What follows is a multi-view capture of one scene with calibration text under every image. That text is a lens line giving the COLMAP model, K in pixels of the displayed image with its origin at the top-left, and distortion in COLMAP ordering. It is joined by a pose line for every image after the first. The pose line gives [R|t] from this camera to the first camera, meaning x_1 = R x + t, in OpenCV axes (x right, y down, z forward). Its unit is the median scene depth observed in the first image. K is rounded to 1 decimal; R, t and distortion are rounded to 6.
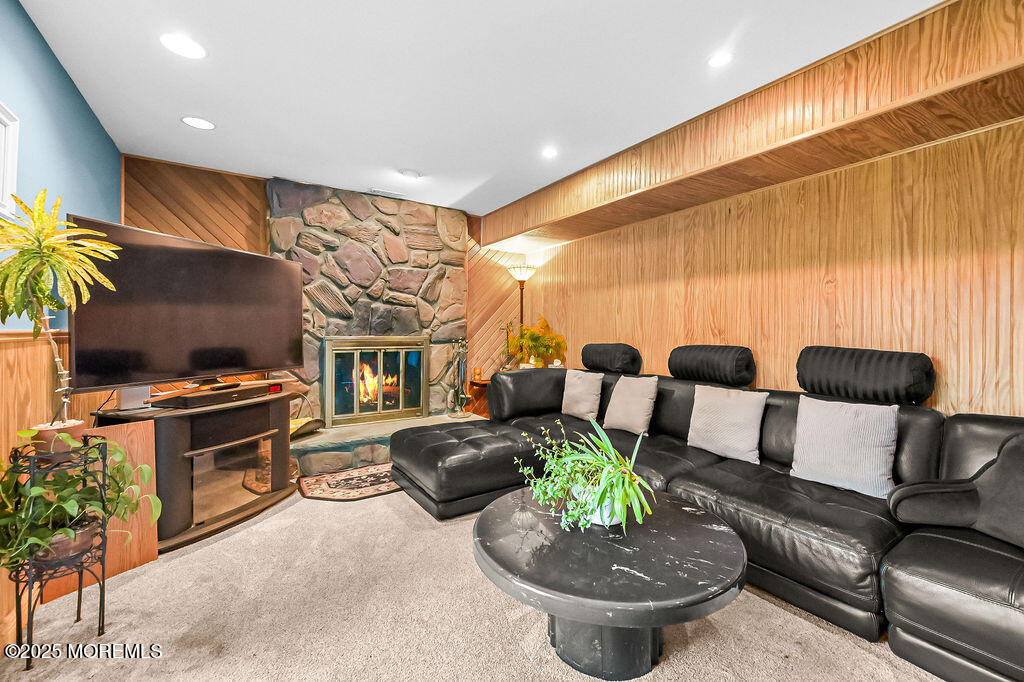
lens RADIAL K [[420.8, 0, 517.4], [0, 420.8, 334.4], [0, 0, 1]] dist [0.007178, 0.000839]
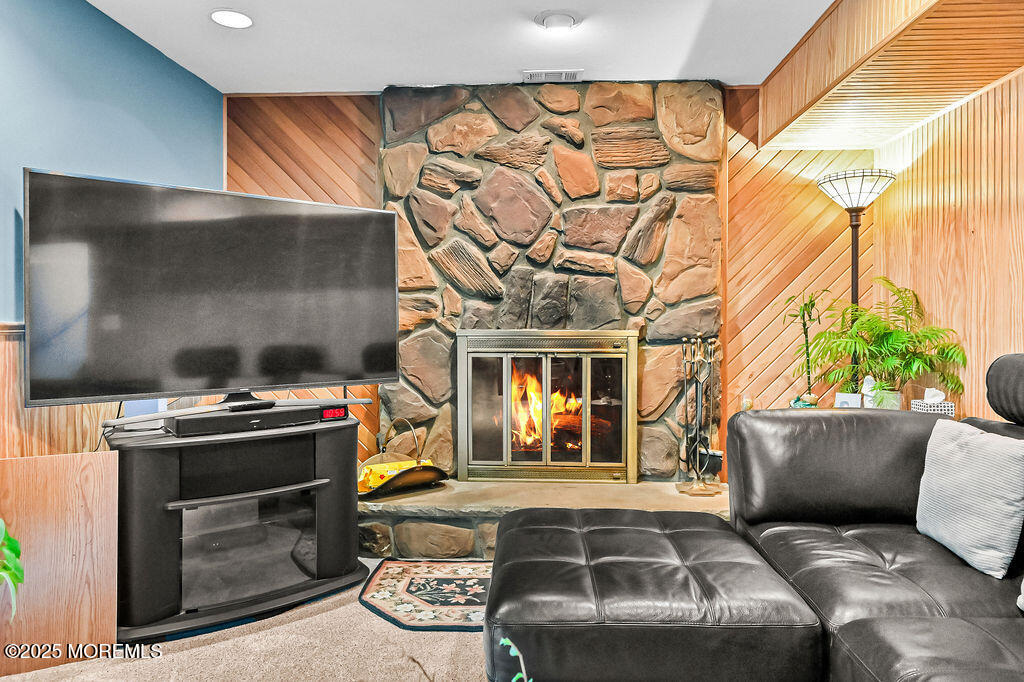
lens RADIAL K [[632.7, 0, 512.3], [0, 632.7, 322.4], [0, 0, 1]] dist [-0.004190, 0.000639]
pose [[0.803122, -0.000346, -0.595814, 0.147317], [-0.001478, 0.999996, -0.002574, -0.003563], [0.595812, 0.002948, 0.803118, 0.294329]]
